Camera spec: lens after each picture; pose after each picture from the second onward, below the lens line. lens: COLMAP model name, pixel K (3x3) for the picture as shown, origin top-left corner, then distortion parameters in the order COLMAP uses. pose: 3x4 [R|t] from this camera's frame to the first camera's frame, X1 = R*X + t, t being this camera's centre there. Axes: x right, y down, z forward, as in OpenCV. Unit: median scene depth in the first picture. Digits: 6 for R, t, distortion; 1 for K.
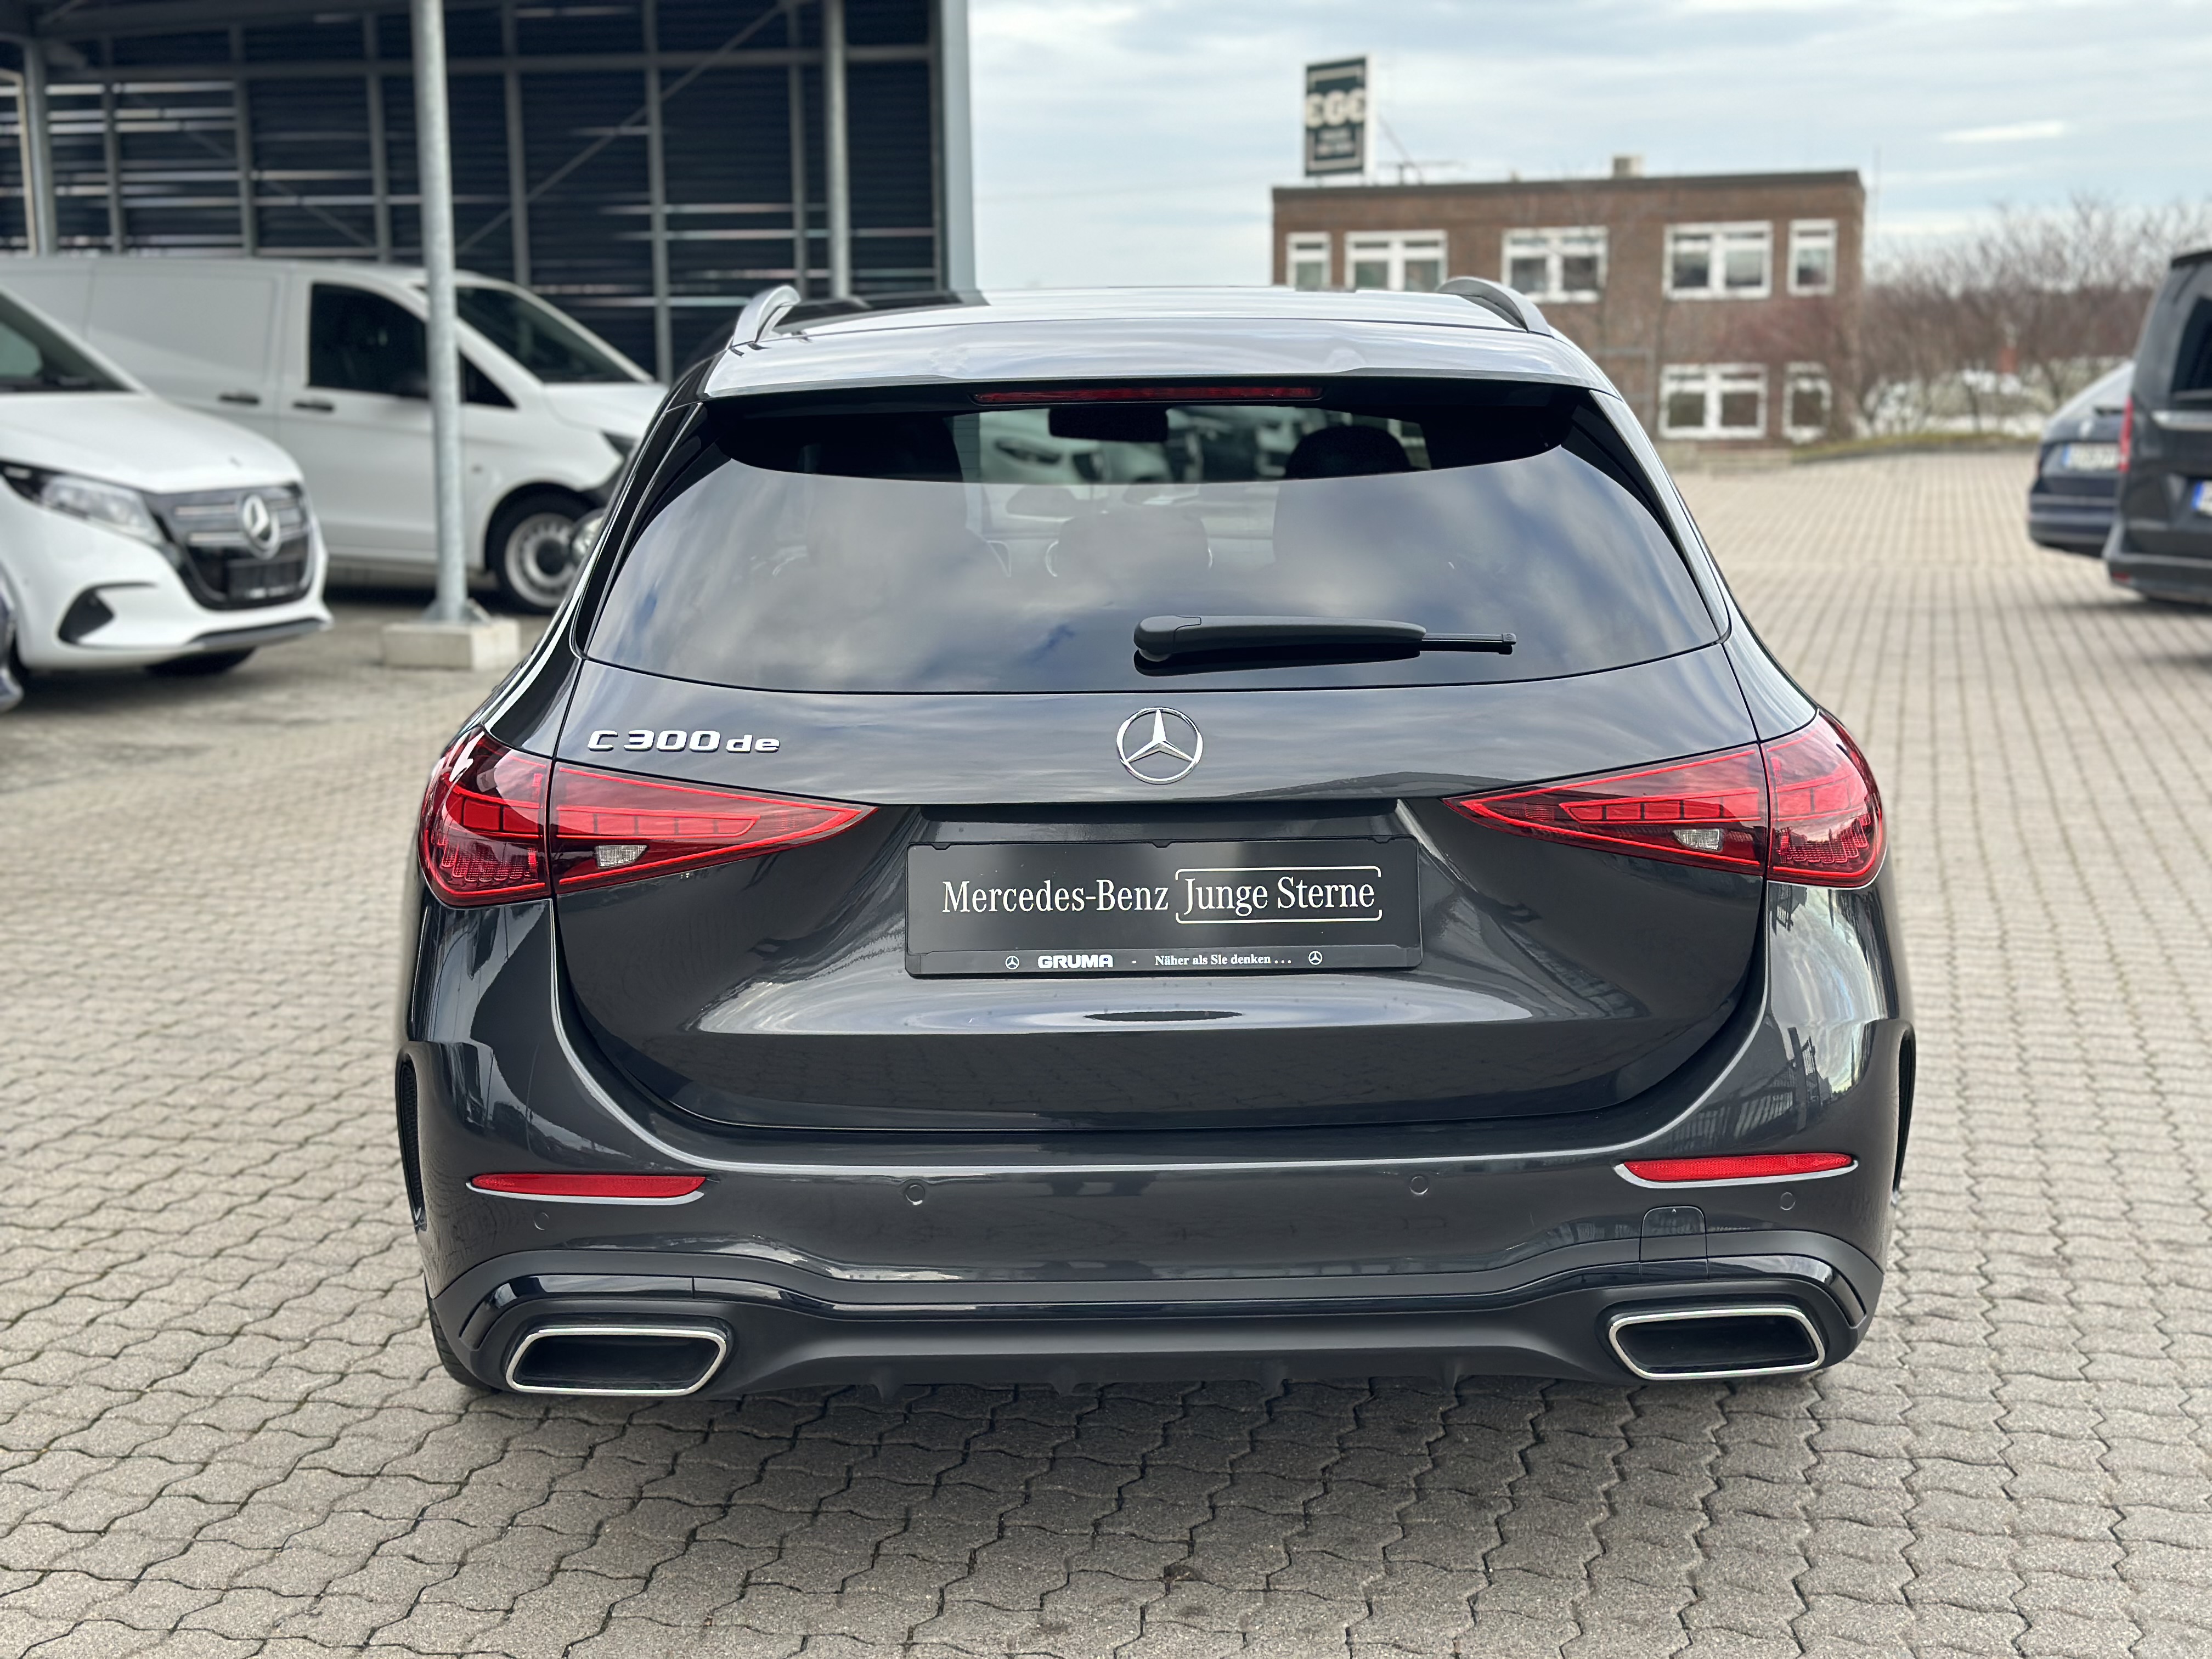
lens RADIAL K [[3086.1, 0, 1106.0], [0, 3086.1, 829.5], [0, 0, 1]] dist [0.203996, -0.377722]
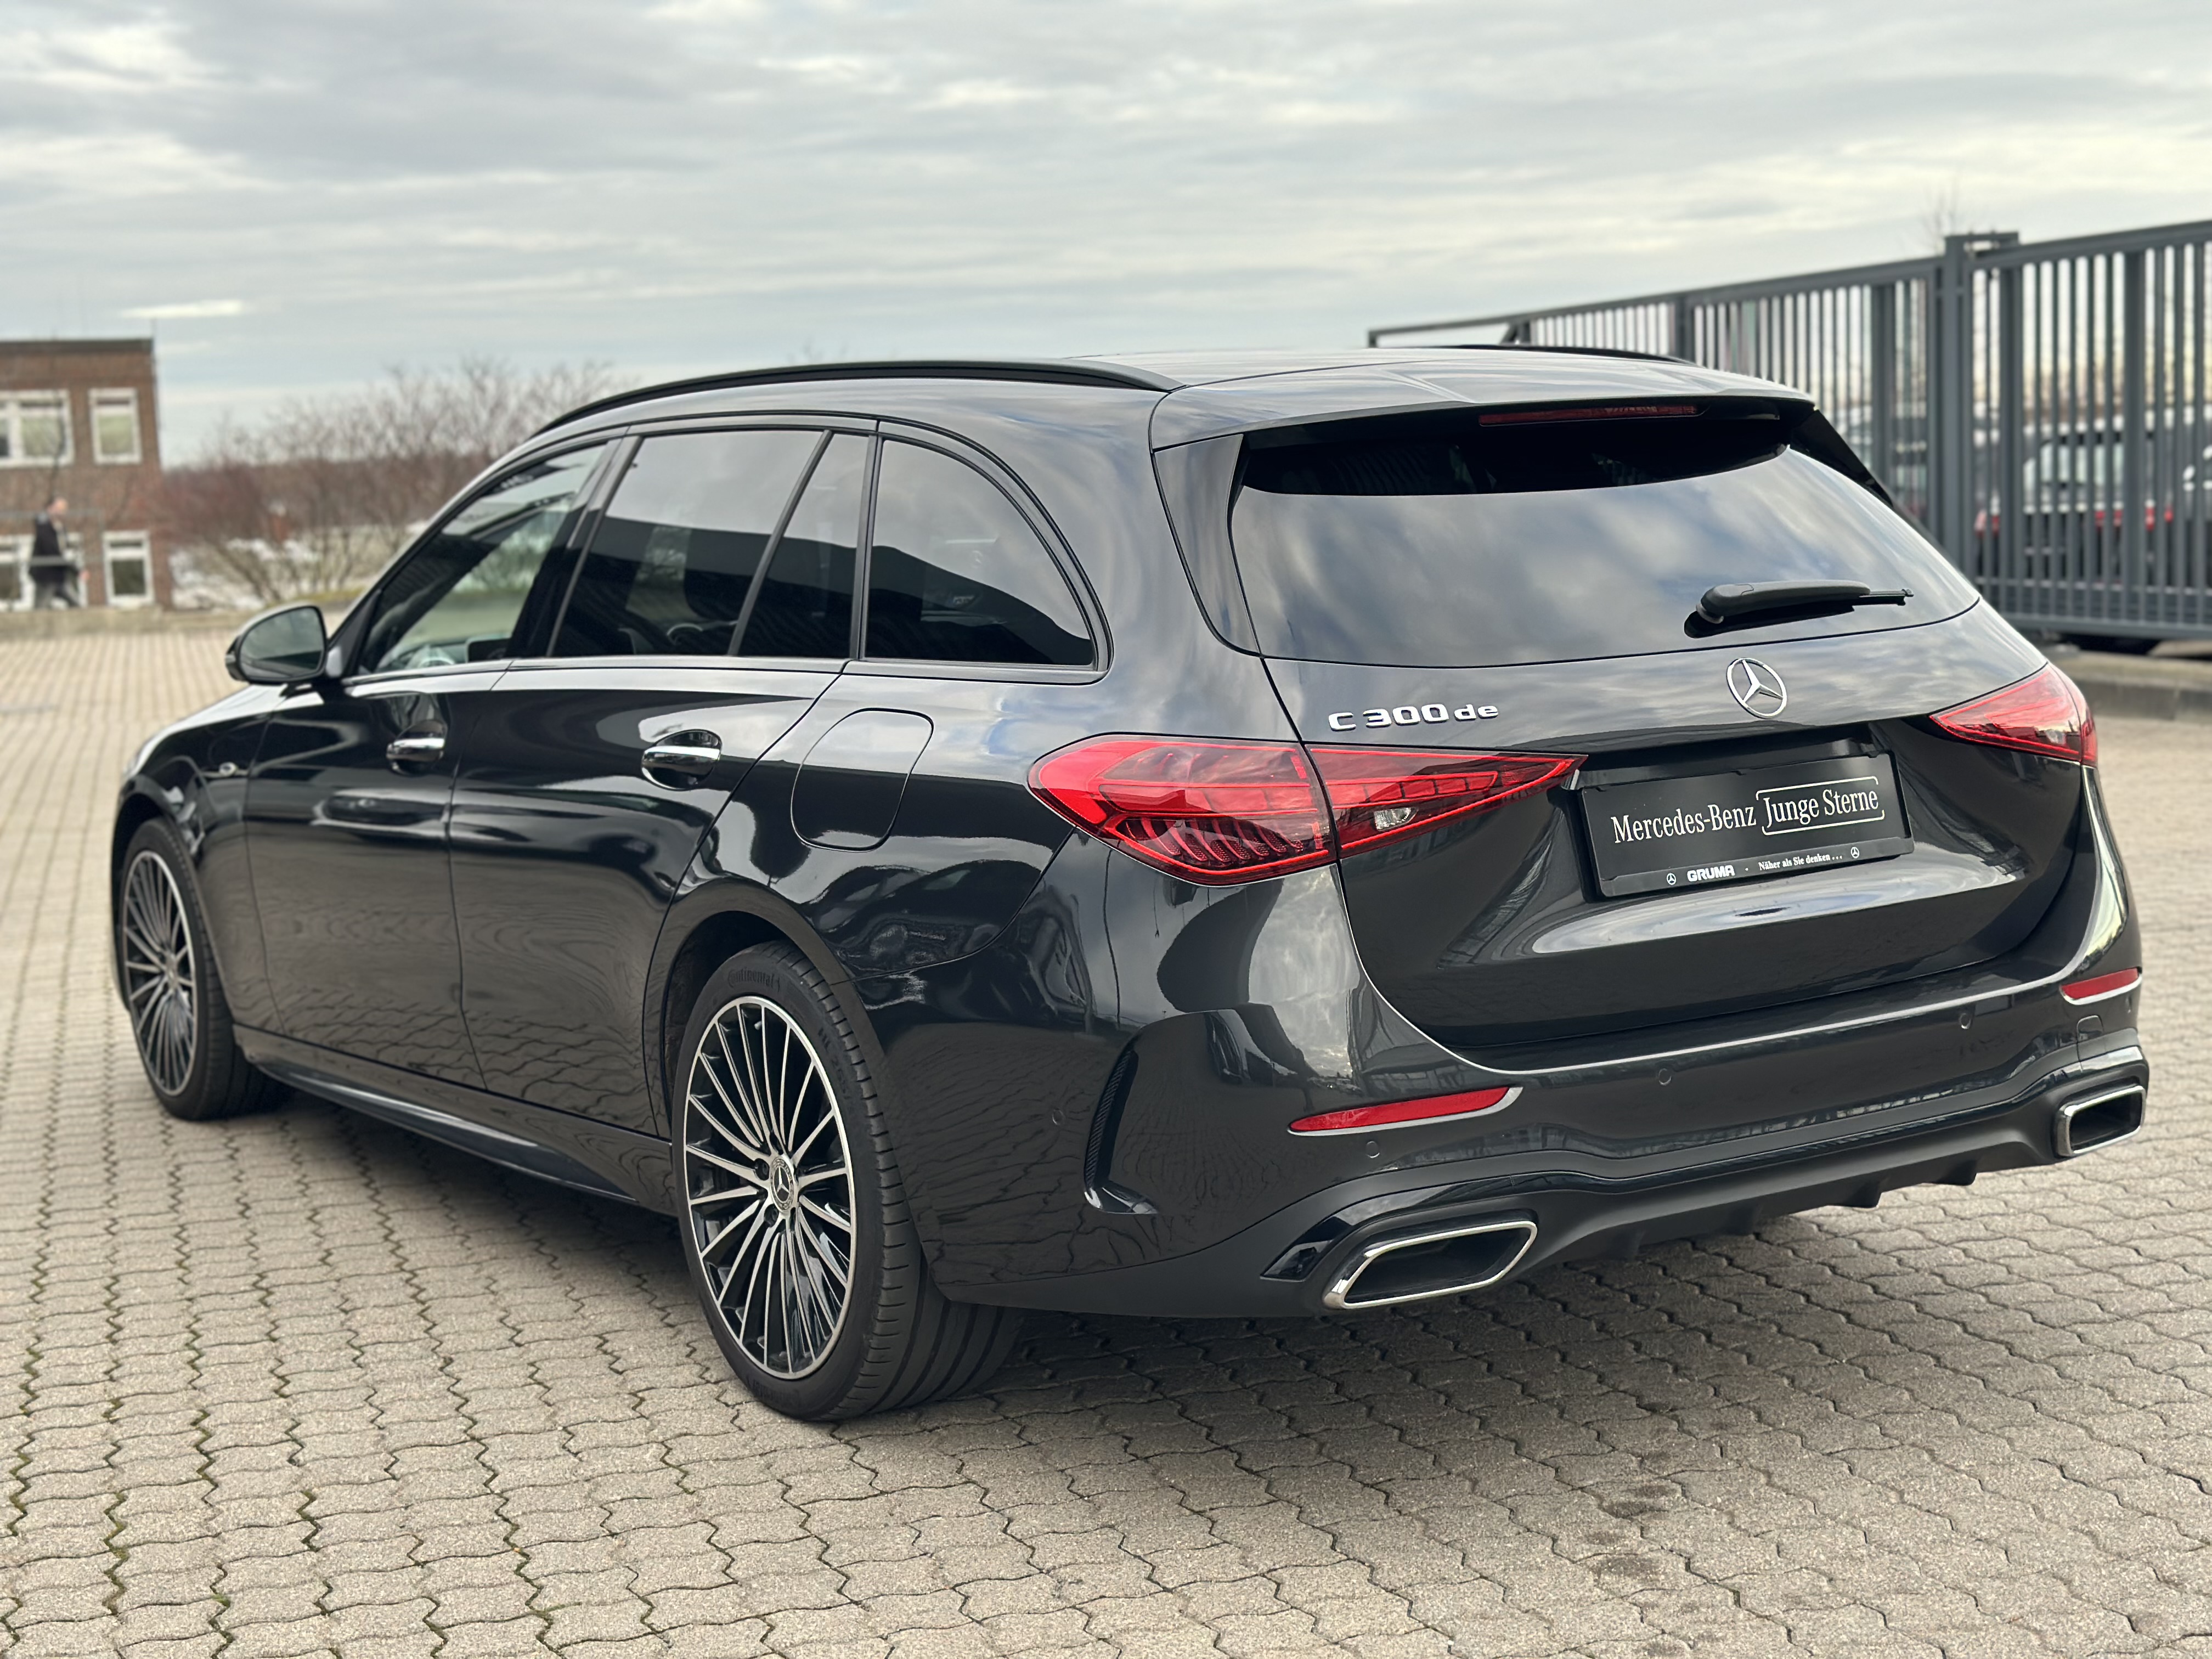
lens RADIAL K [[3086.1, 0, 1106.0], [0, 3086.1, 829.5], [0, 0, 1]] dist [0.203996, -0.377722]
pose [[0.848537, -0.086849, 0.521961, -0.665484], [0.115051, 0.993121, -0.021789, 0.020014], [-0.516477, 0.078541, 0.852691, 0.073074]]
